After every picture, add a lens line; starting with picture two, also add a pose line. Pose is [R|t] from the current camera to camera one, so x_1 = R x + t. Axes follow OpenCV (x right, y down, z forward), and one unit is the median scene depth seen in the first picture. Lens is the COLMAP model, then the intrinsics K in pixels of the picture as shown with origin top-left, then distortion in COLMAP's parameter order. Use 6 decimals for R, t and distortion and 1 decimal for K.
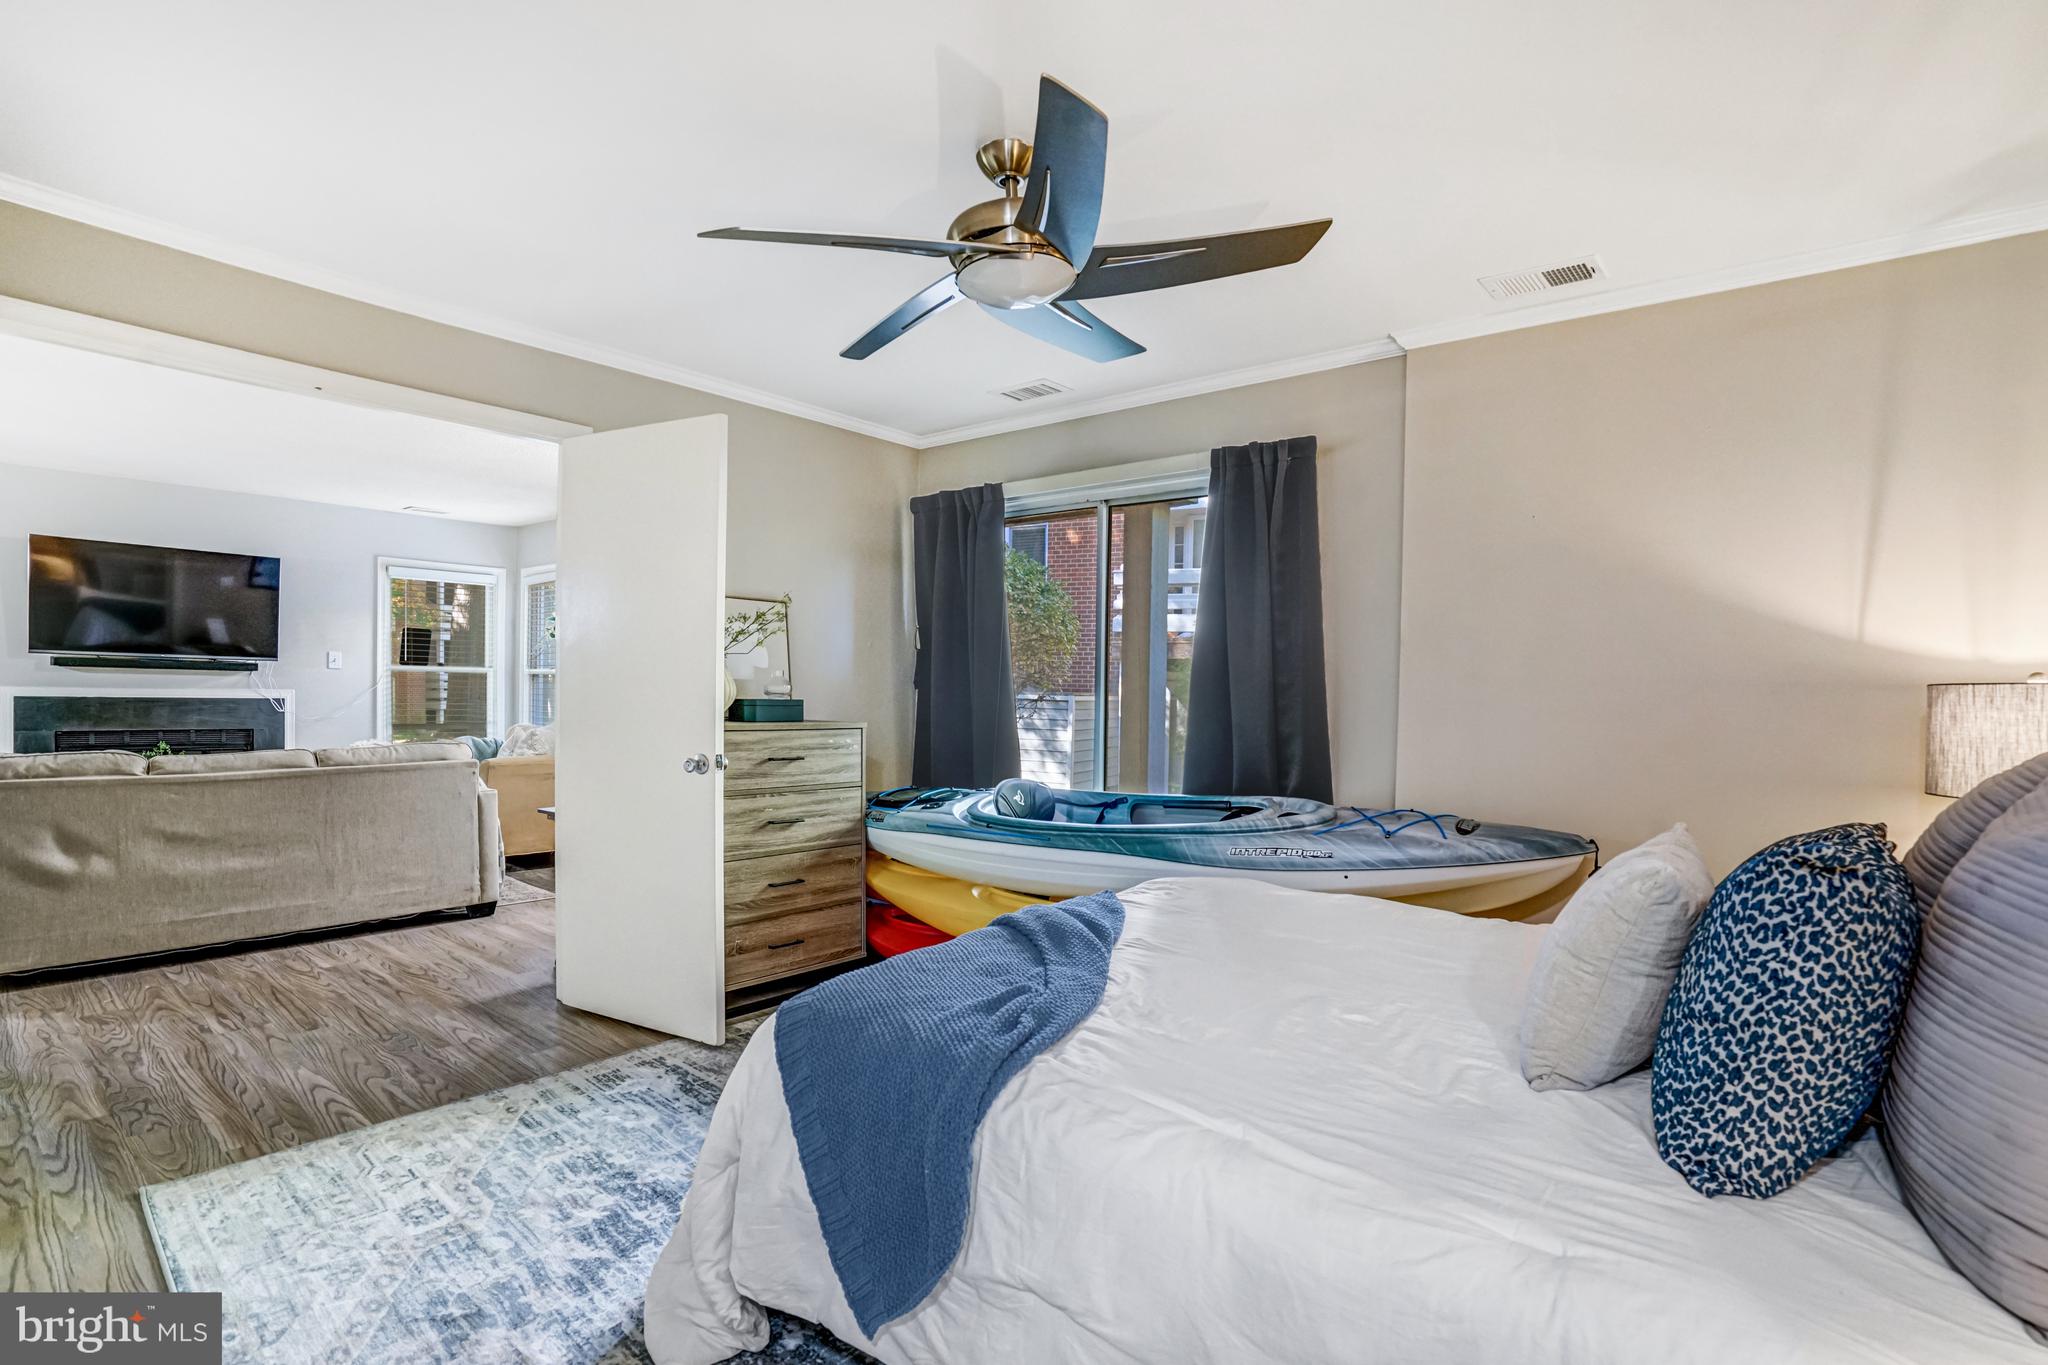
lens RADIAL K [[952.7, 0, 1024.0], [0, 952.7, 682.5], [0, 0, 1]] dist [-0.001998, -0.000151]
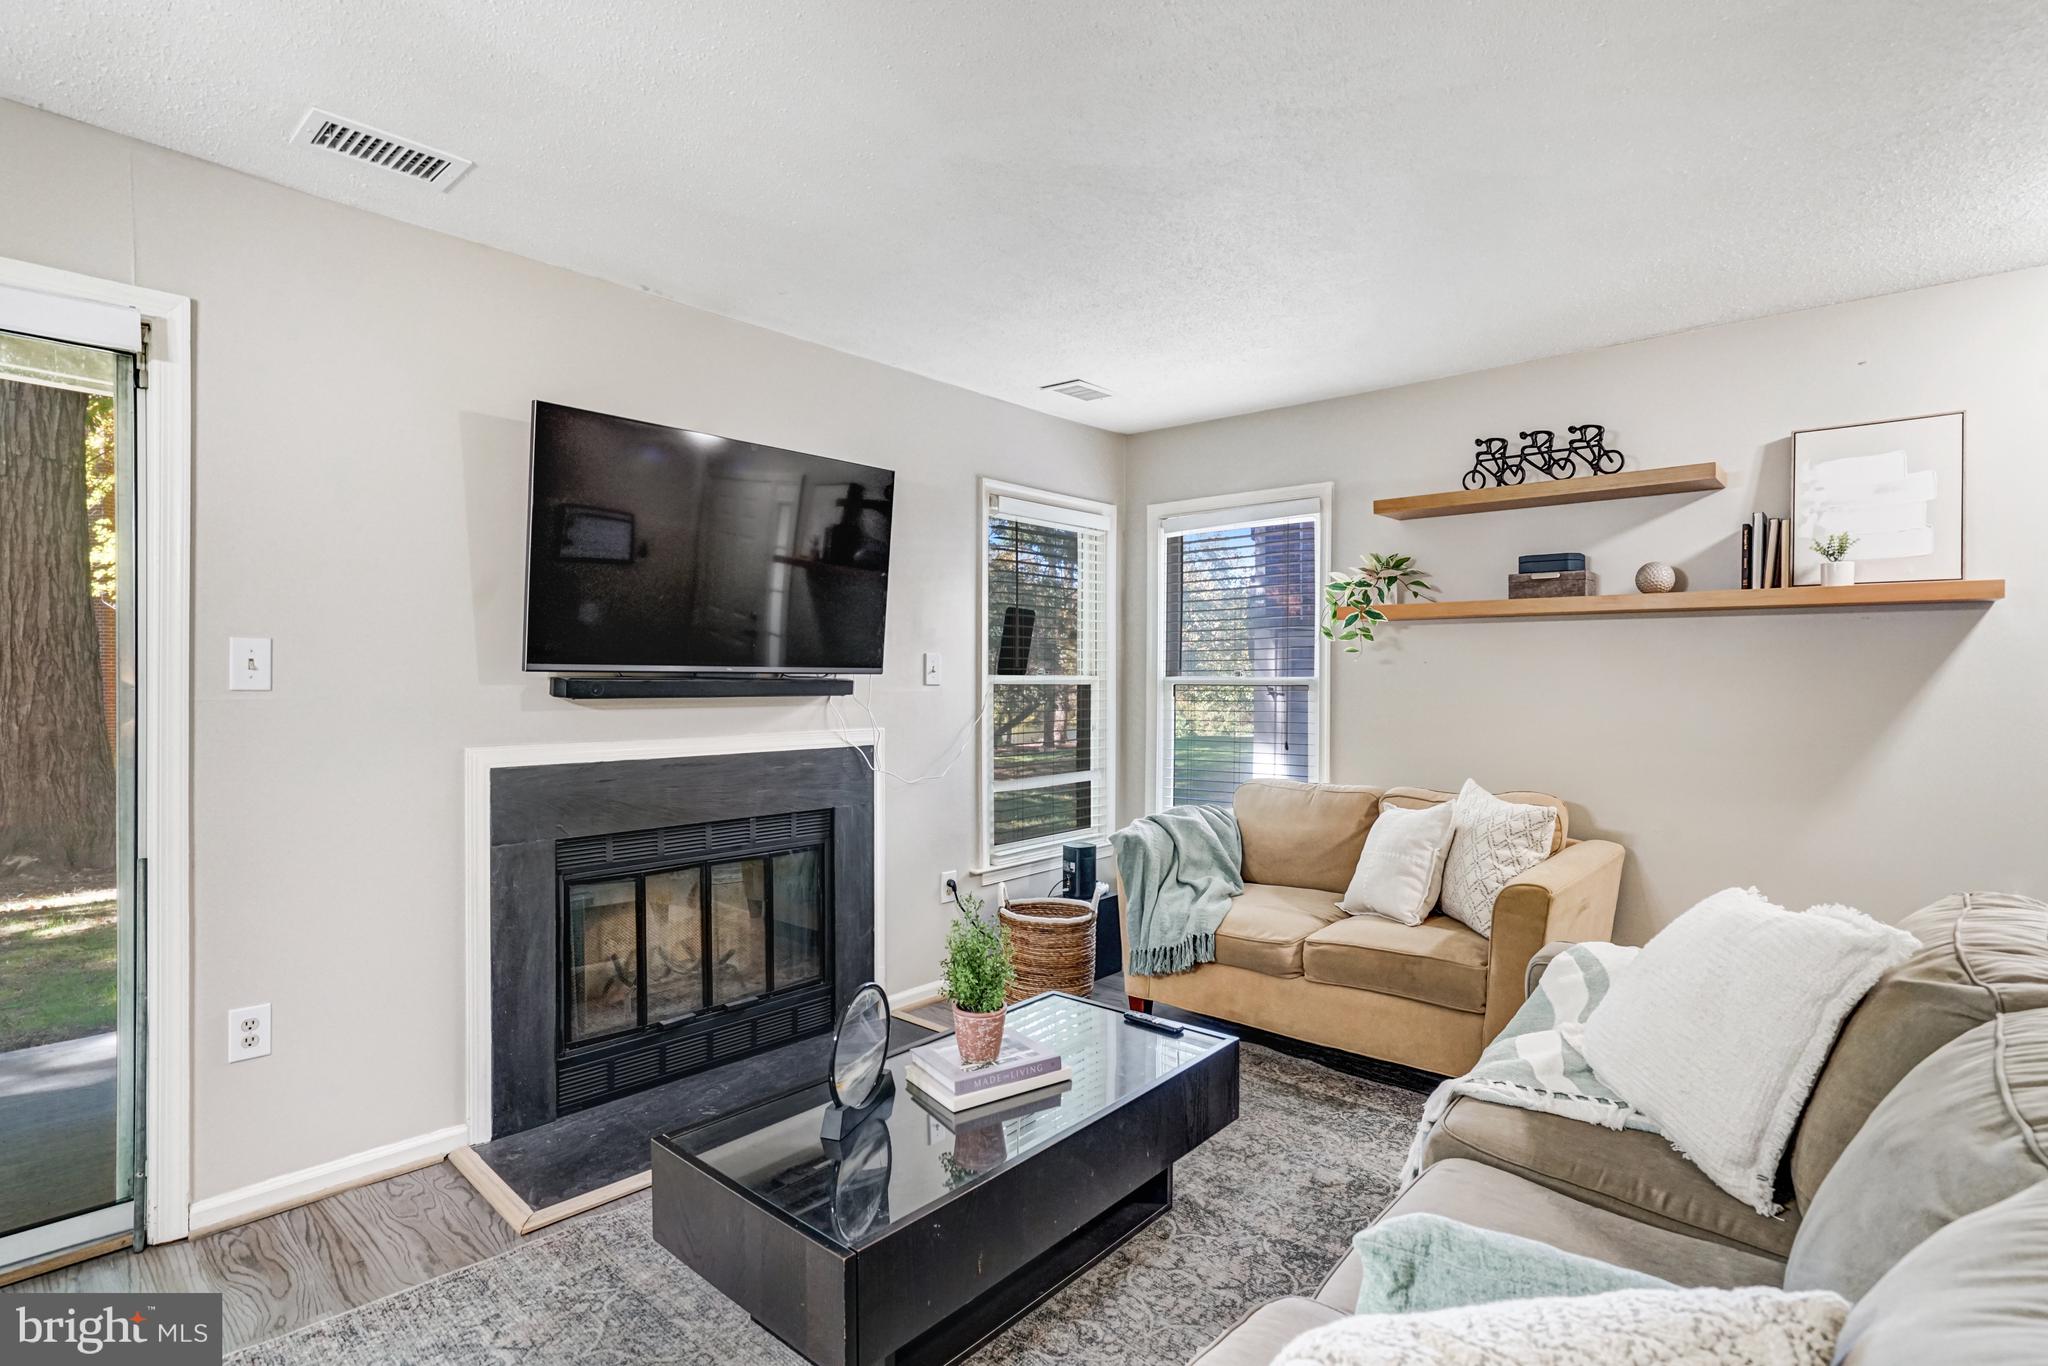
lens RADIAL K [[952.7, 0, 1024.0], [0, 952.7, 683.0], [0, 0, 1]] dist [-0.001998, -0.000151]
pose [[0.999762, -0.009129, 0.019817, -0.687130], [0.008622, 0.999637, 0.025520, -0.029273], [-0.020043, -0.025343, 0.999478, 0.462560]]
